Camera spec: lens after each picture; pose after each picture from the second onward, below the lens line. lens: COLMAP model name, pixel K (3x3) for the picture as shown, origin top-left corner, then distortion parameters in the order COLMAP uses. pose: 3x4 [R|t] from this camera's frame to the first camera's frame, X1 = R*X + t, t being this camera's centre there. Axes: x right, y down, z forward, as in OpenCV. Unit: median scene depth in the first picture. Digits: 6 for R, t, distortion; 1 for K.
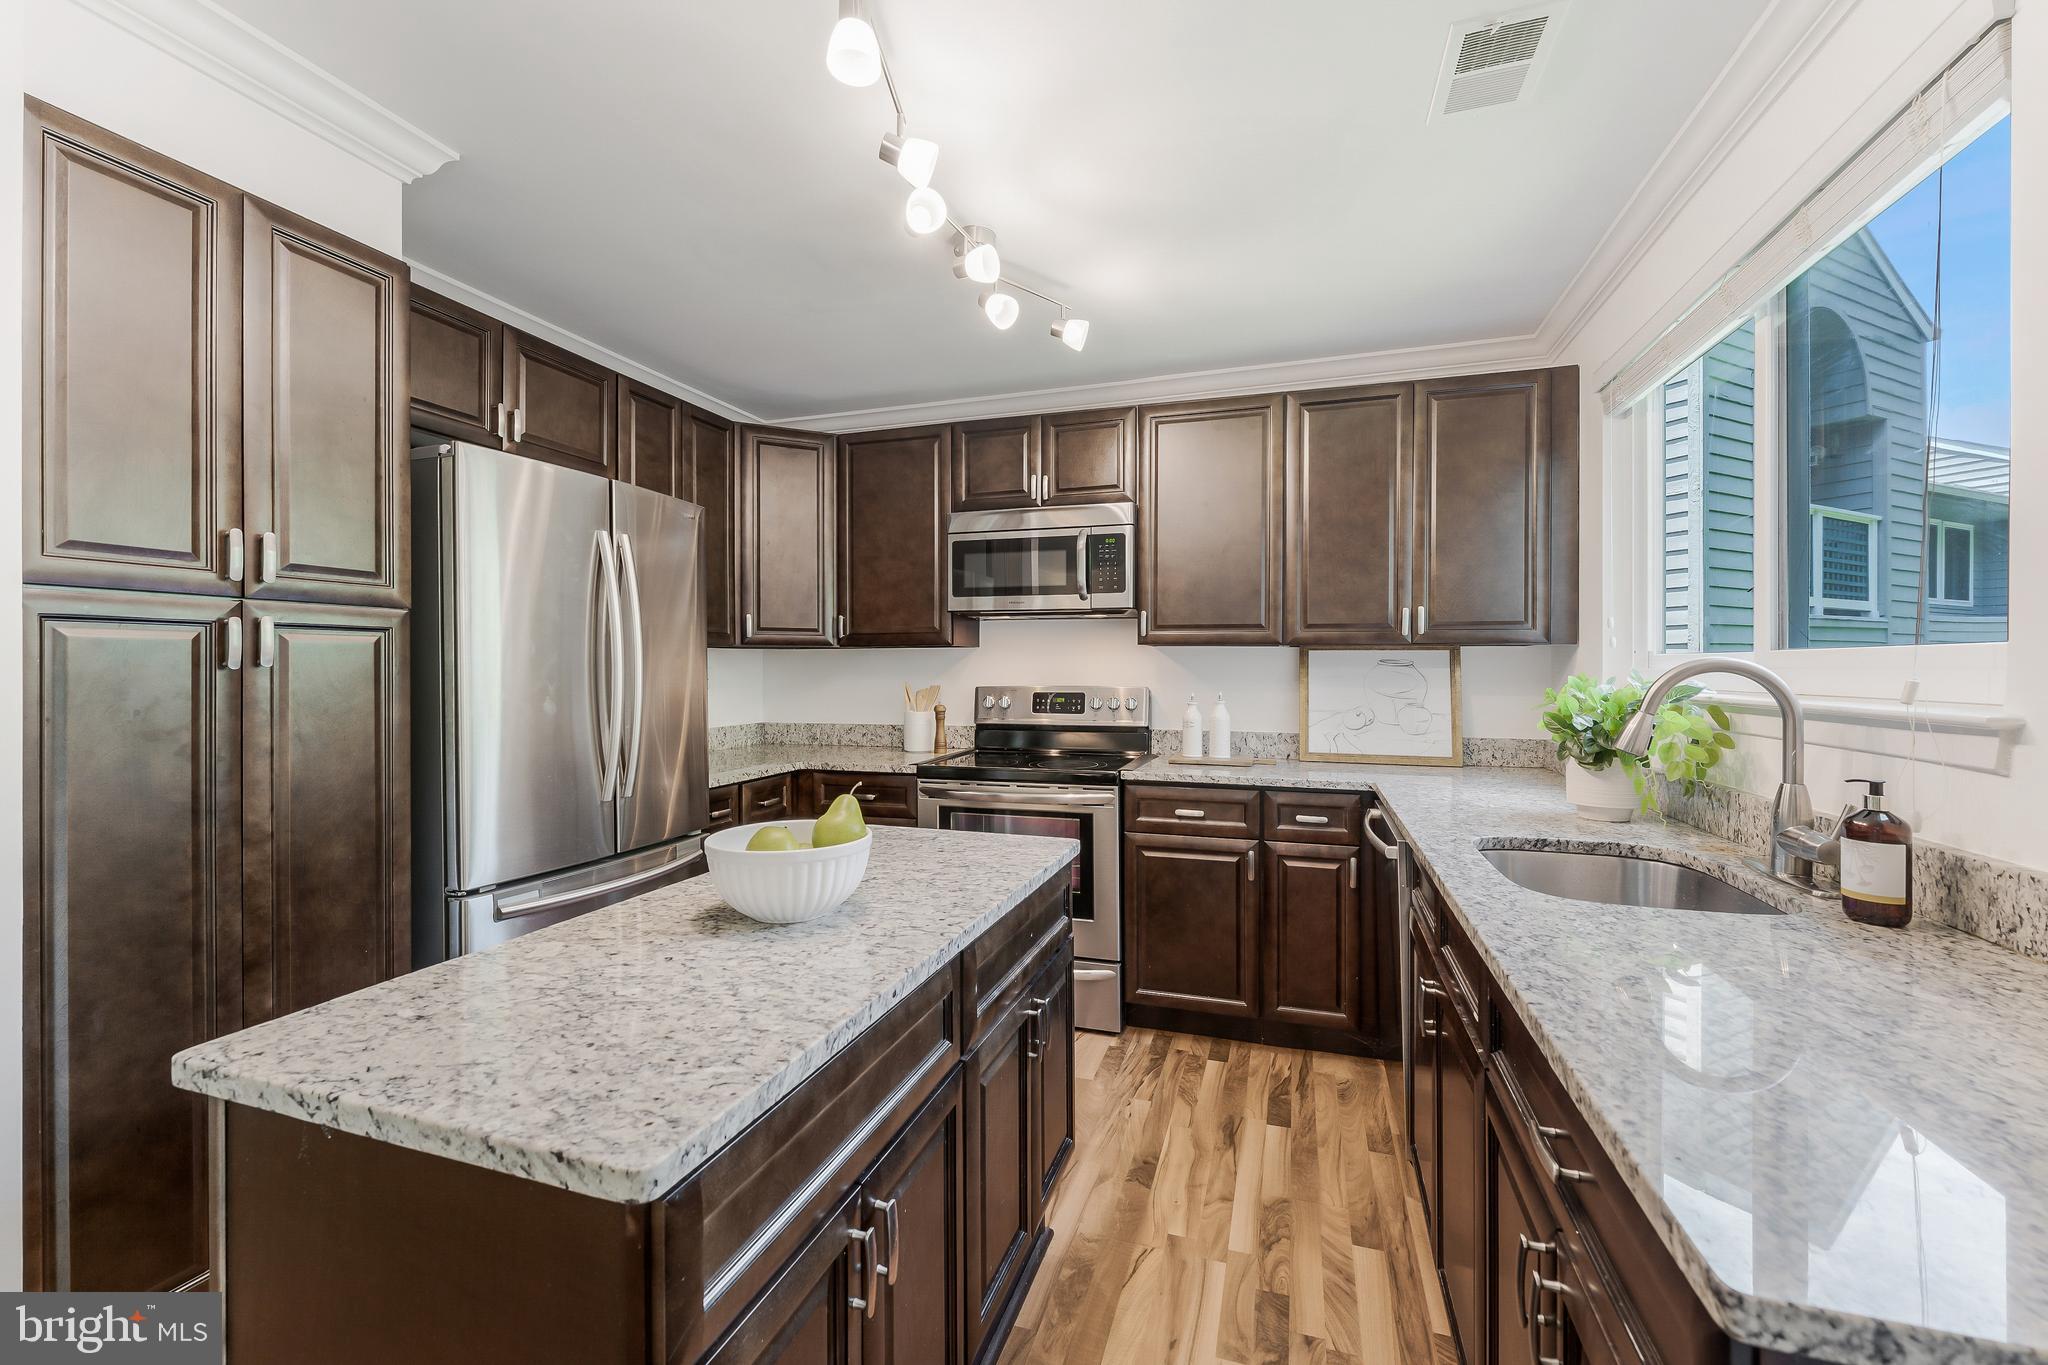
lens RADIAL K [[824.5, 0, 1031.6], [0, 824.5, 668.3], [0, 0, 1]] dist [0.000189, -0.000202]
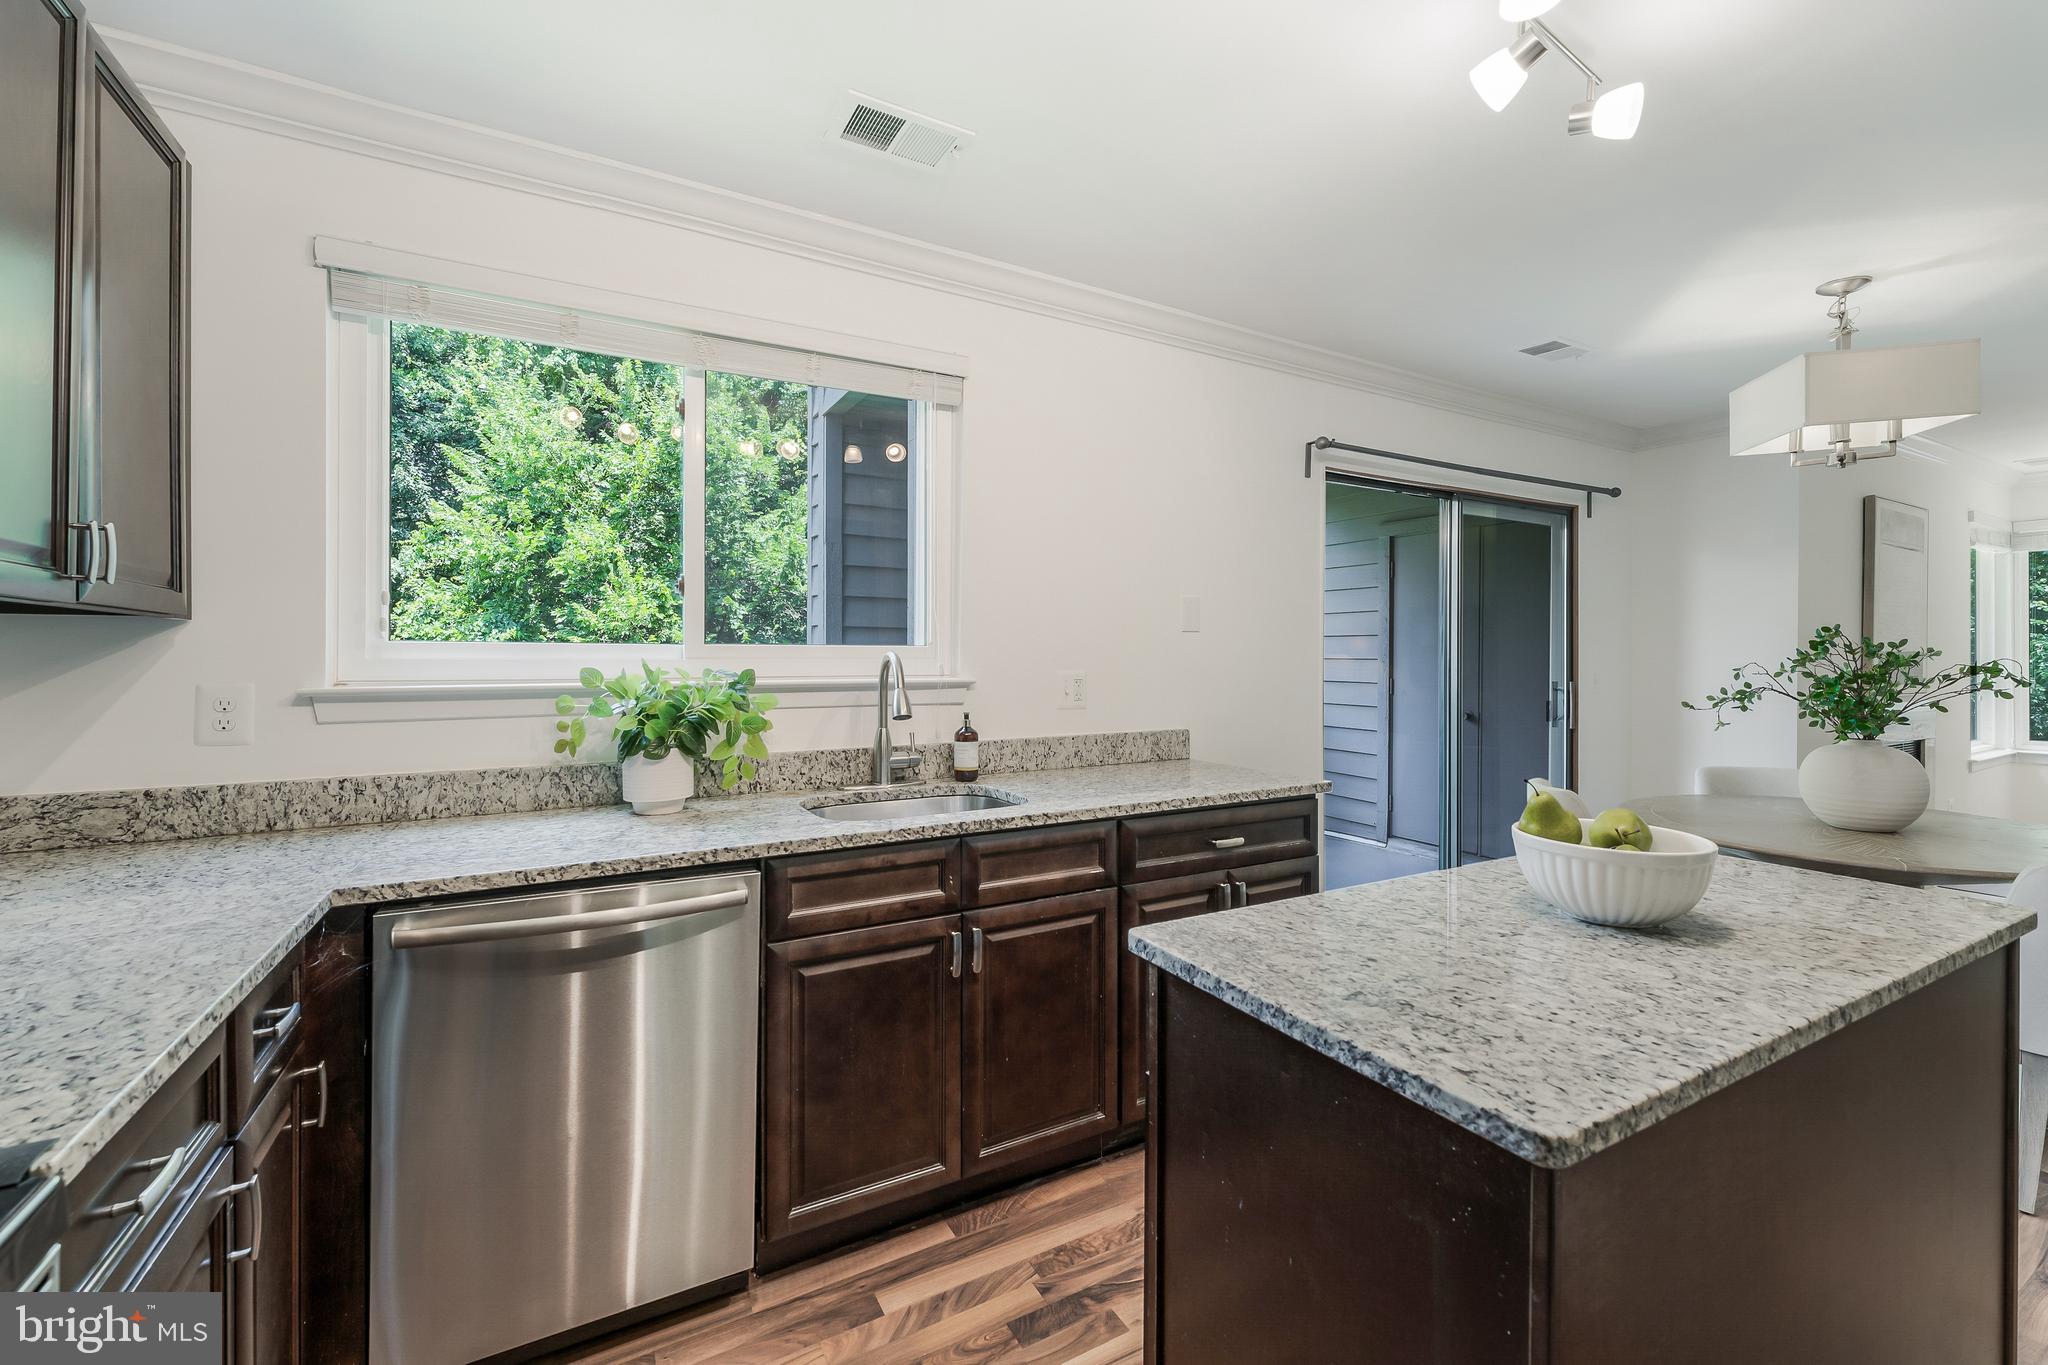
lens RADIAL K [[831.2, 0, 1027.9], [0, 831.2, 659.3], [0, 0, 1]] dist [0.000239, -0.000154]
pose [[-0.730371, -0.001488, 0.683049, -0.215308], [0.000480, 0.999996, 0.002691, -0.001342], [-0.683050, 0.002293, -0.730368, 1.015007]]
